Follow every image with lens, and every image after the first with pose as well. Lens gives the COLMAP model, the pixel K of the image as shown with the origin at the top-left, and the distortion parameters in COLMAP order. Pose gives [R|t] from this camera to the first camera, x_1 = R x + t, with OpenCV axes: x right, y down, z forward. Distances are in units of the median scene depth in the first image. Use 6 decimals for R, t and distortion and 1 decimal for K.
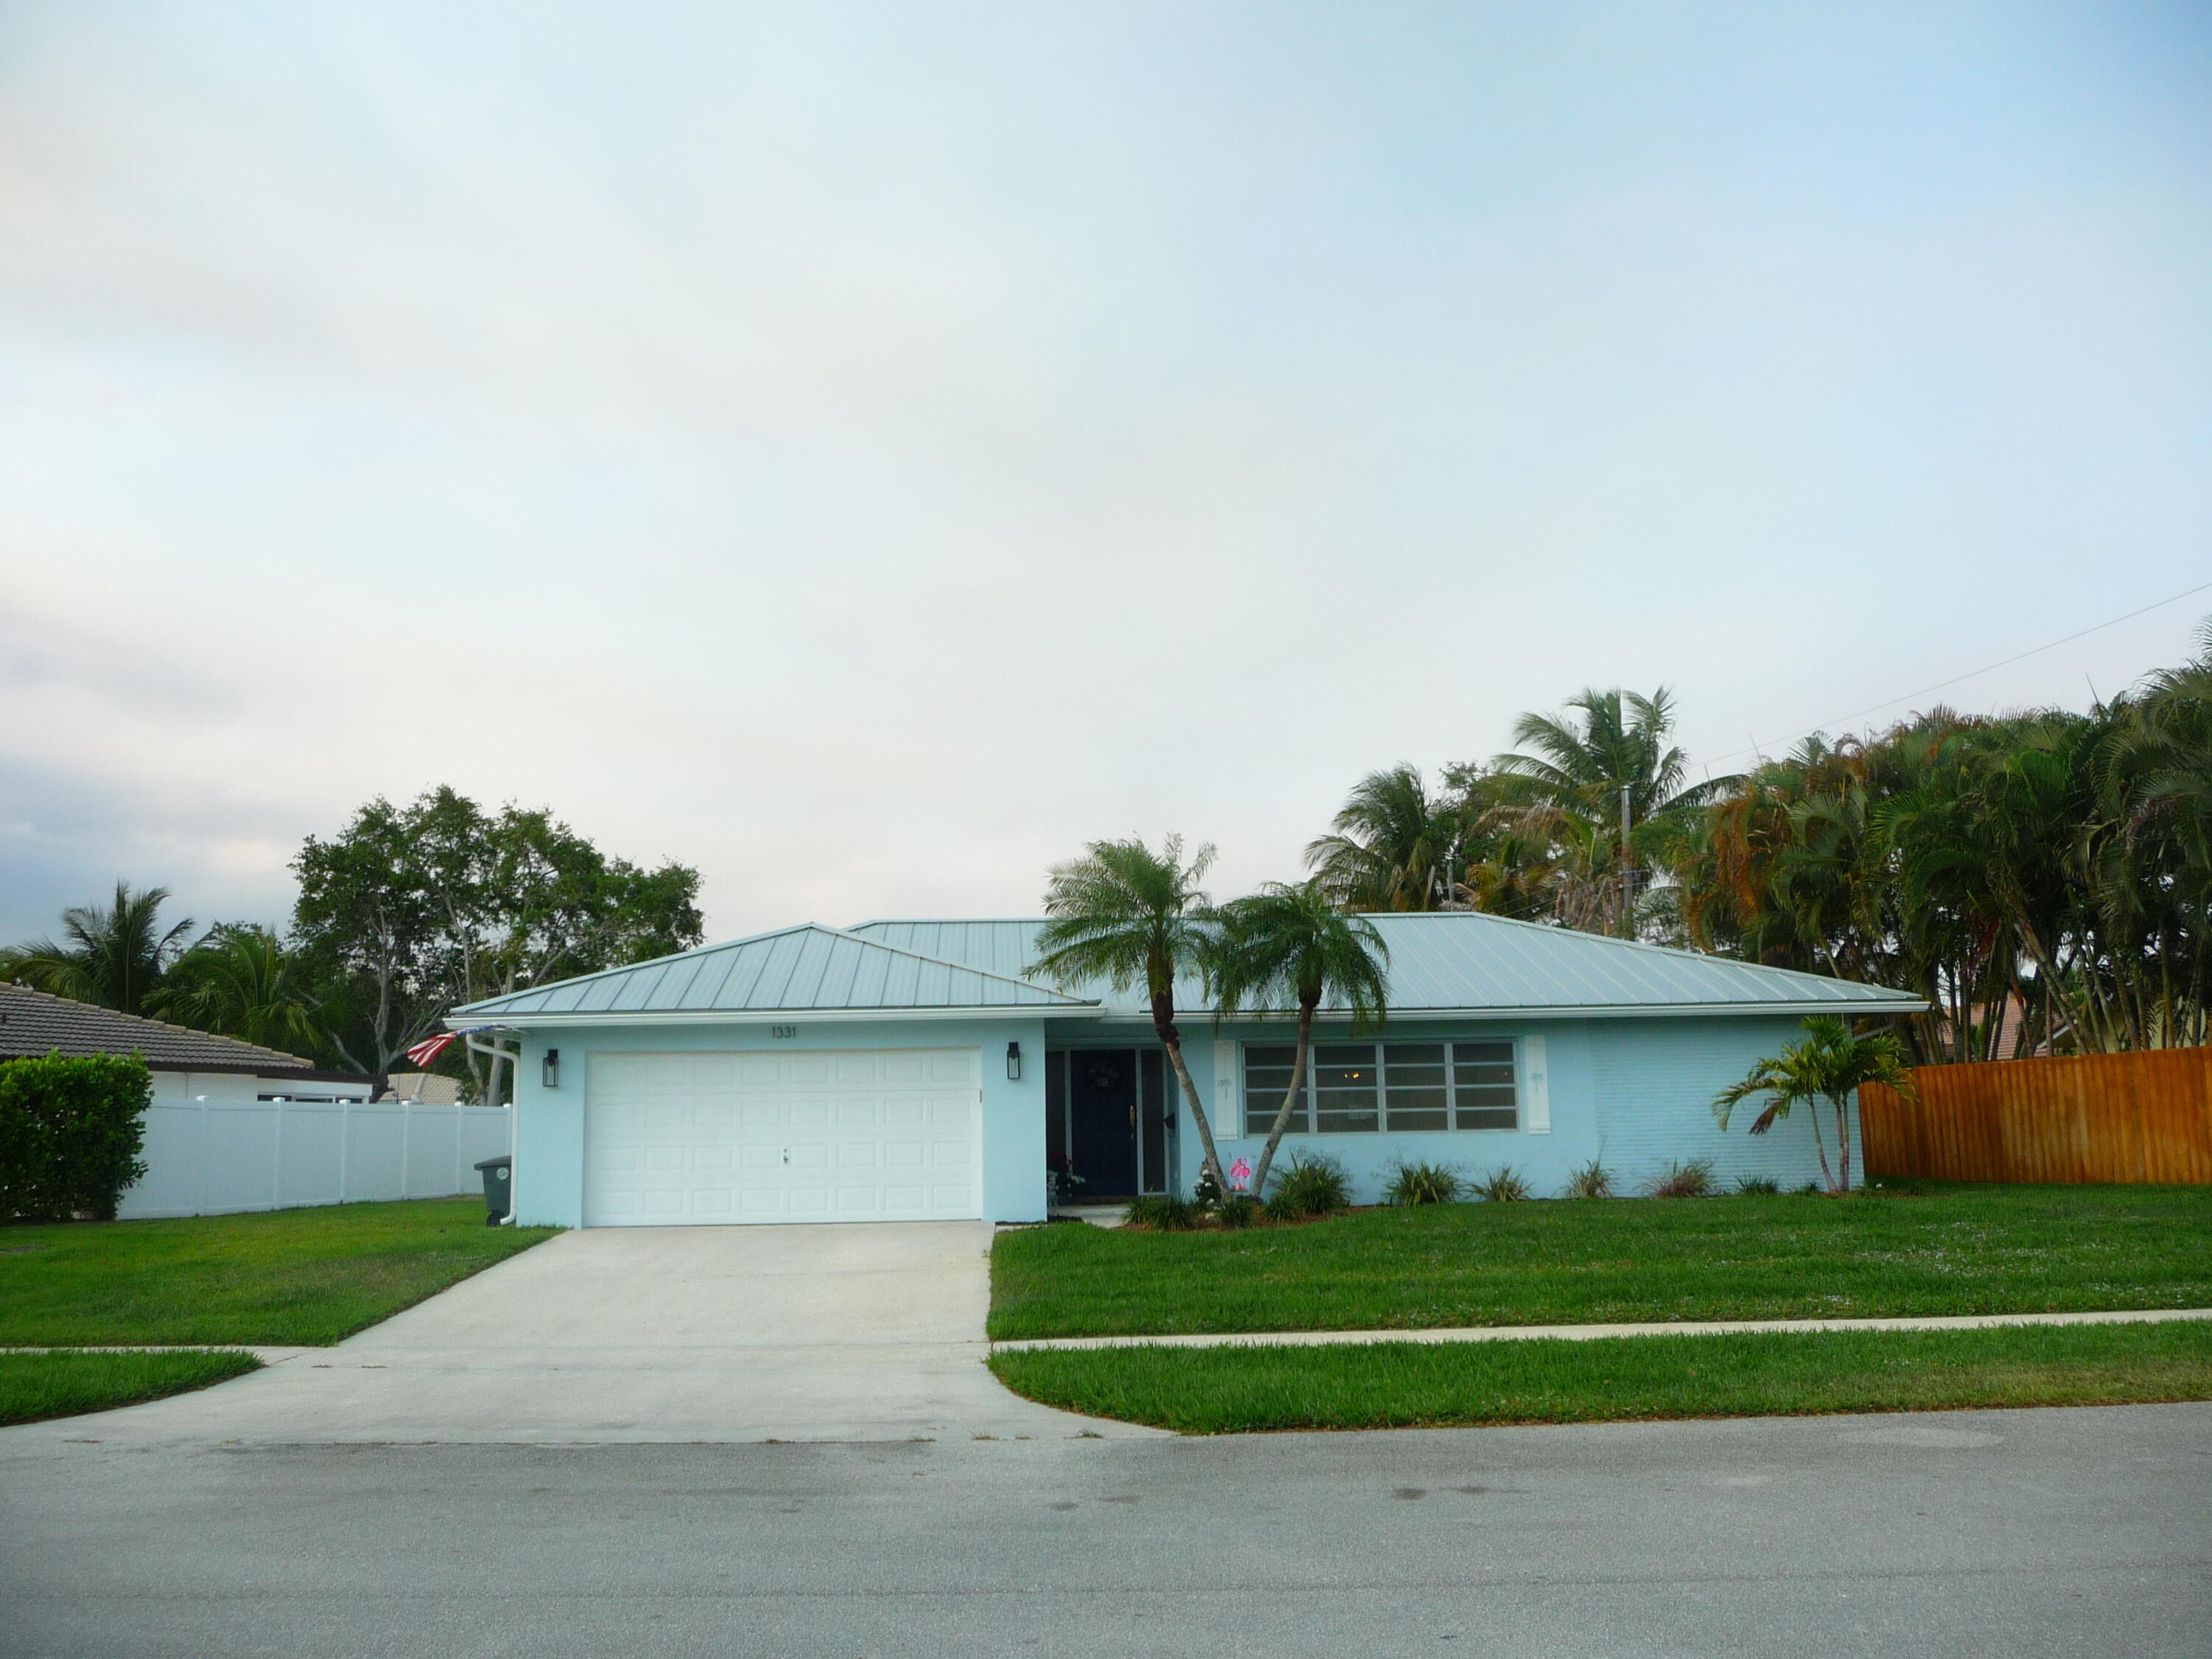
lens RADIAL K [[1826.1, 0, 1103.6], [0, 1826.1, 838.2], [0, 0, 1]] dist [-0.038630, 0.036661]
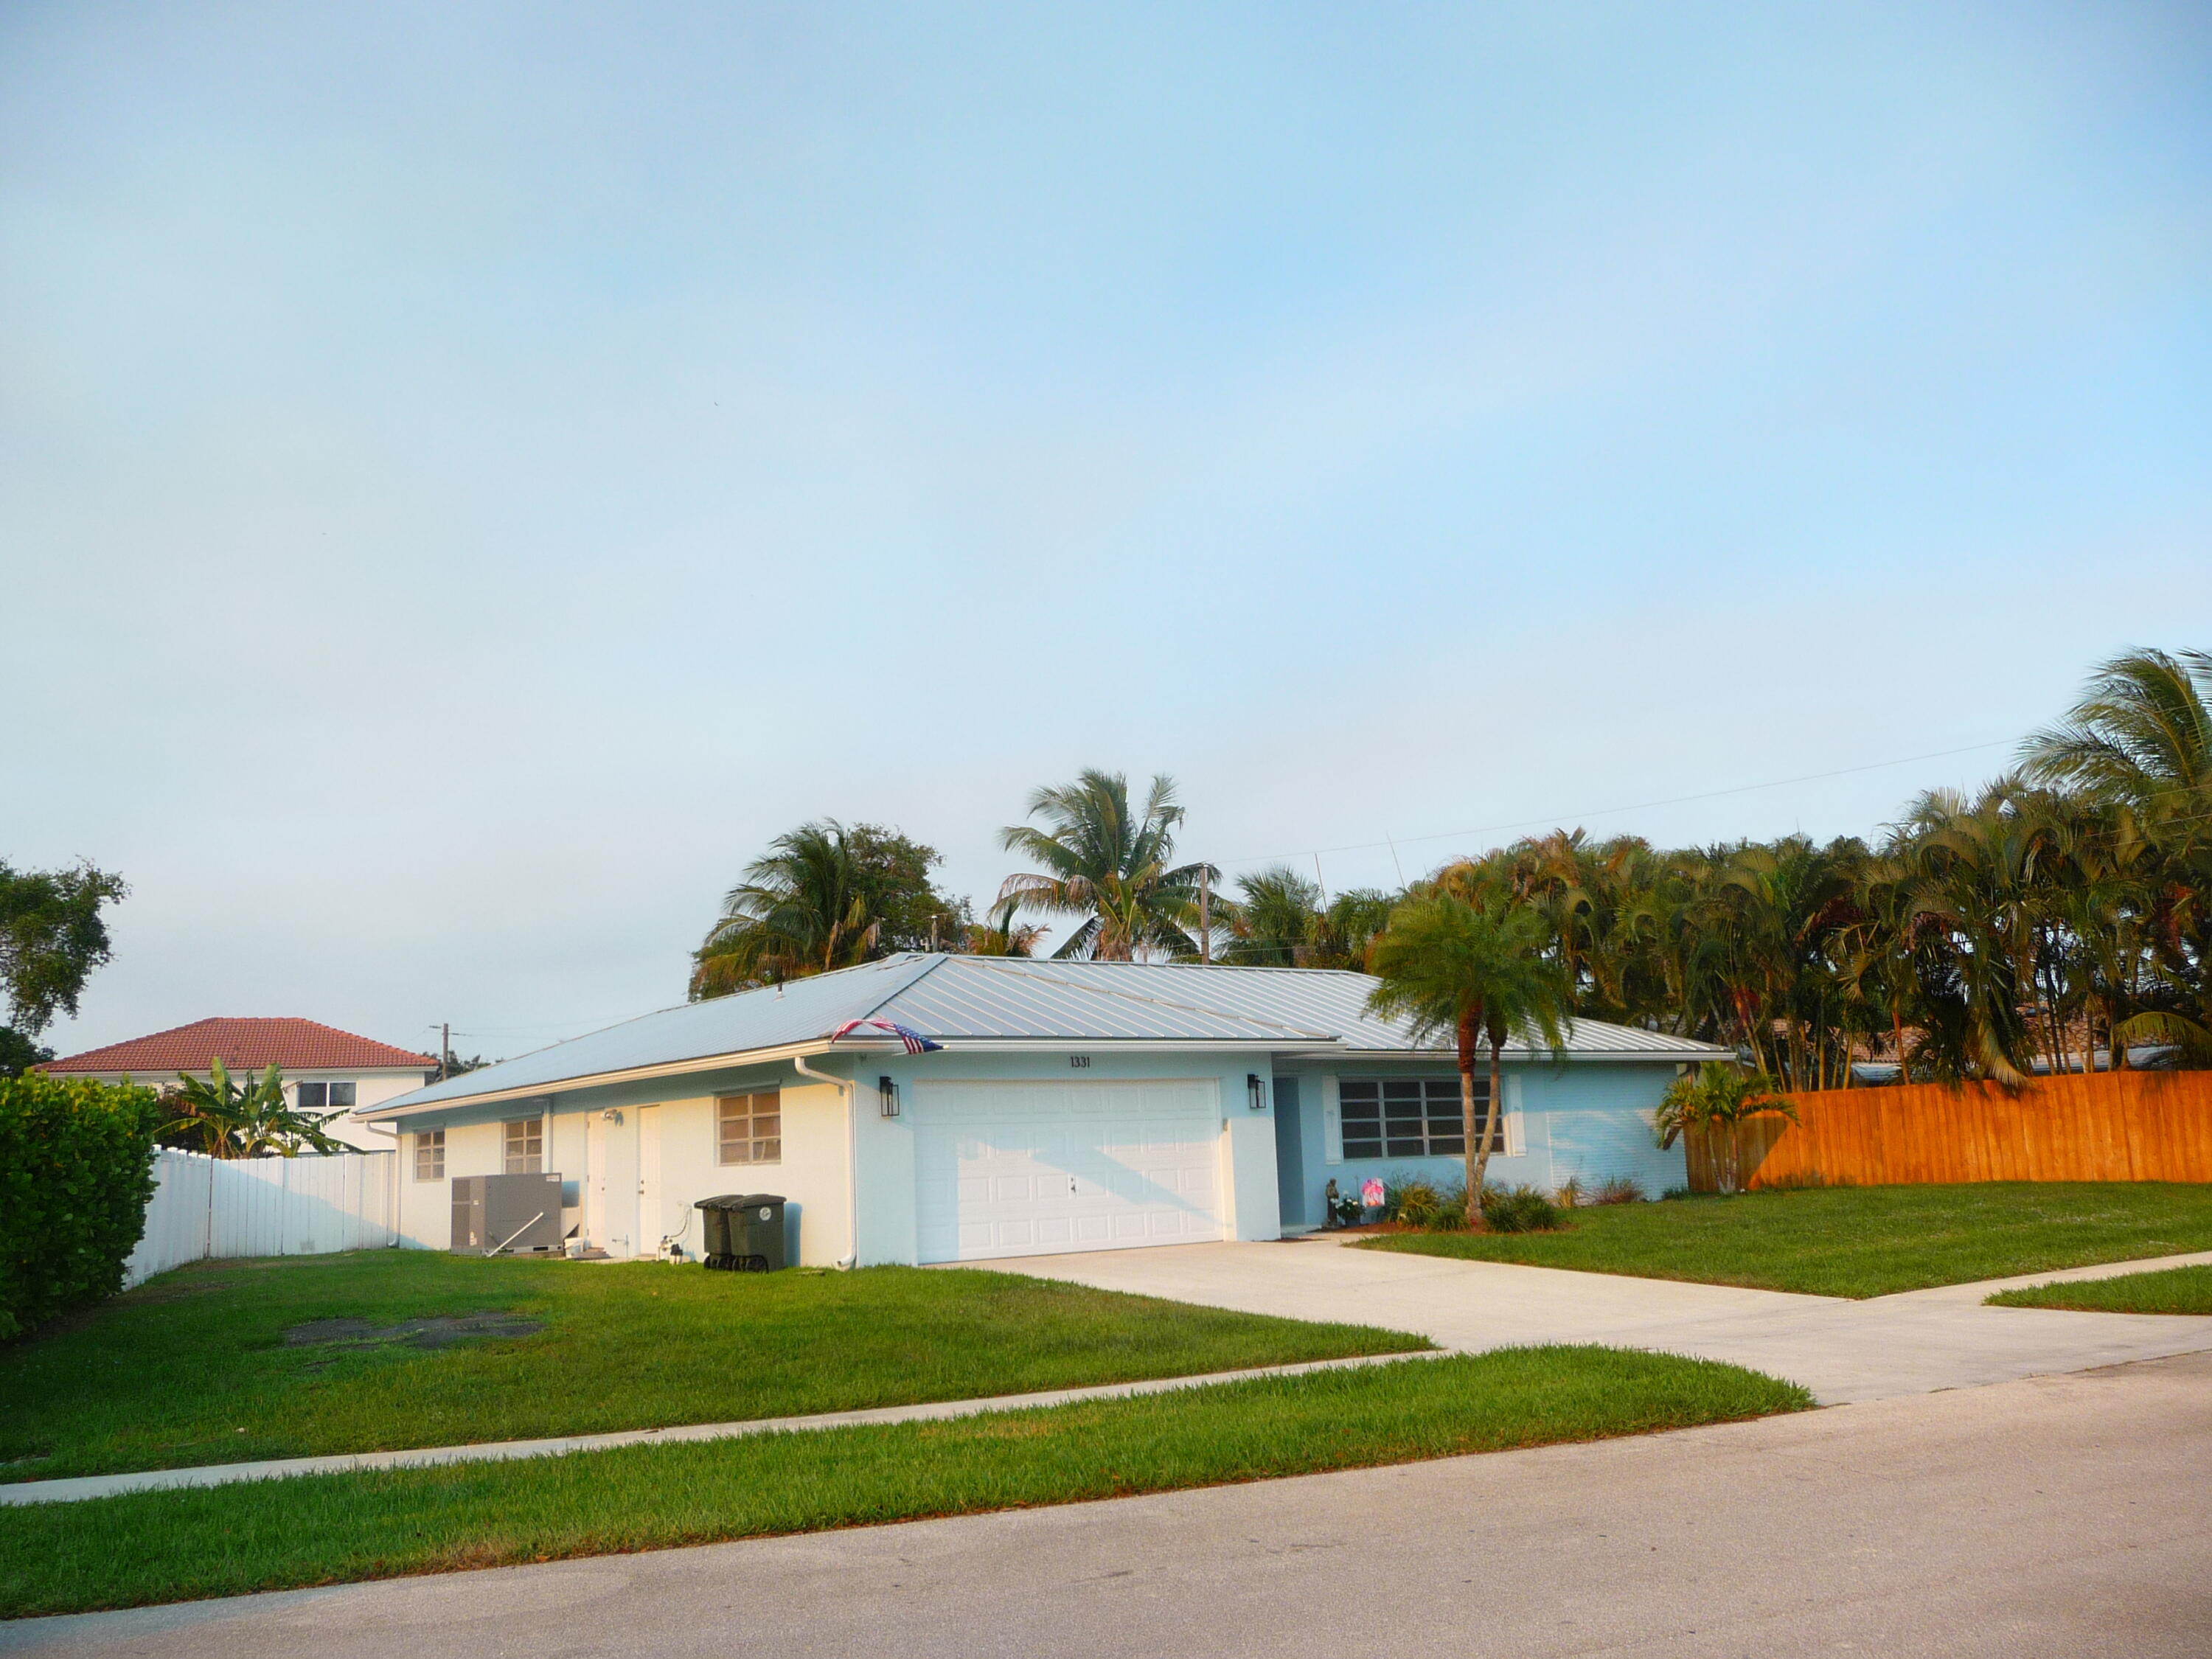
lens RADIAL K [[1826.1, 0, 1103.4], [0, 1826.1, 827.4], [0, 0, 1]] dist [-0.038630, 0.036661]
pose [[0.831536, 0.087595, 0.548521, -0.697690], [-0.066708, 0.996089, -0.057941, 0.031377], [-0.551451, 0.011589, 0.834127, 0.125263]]
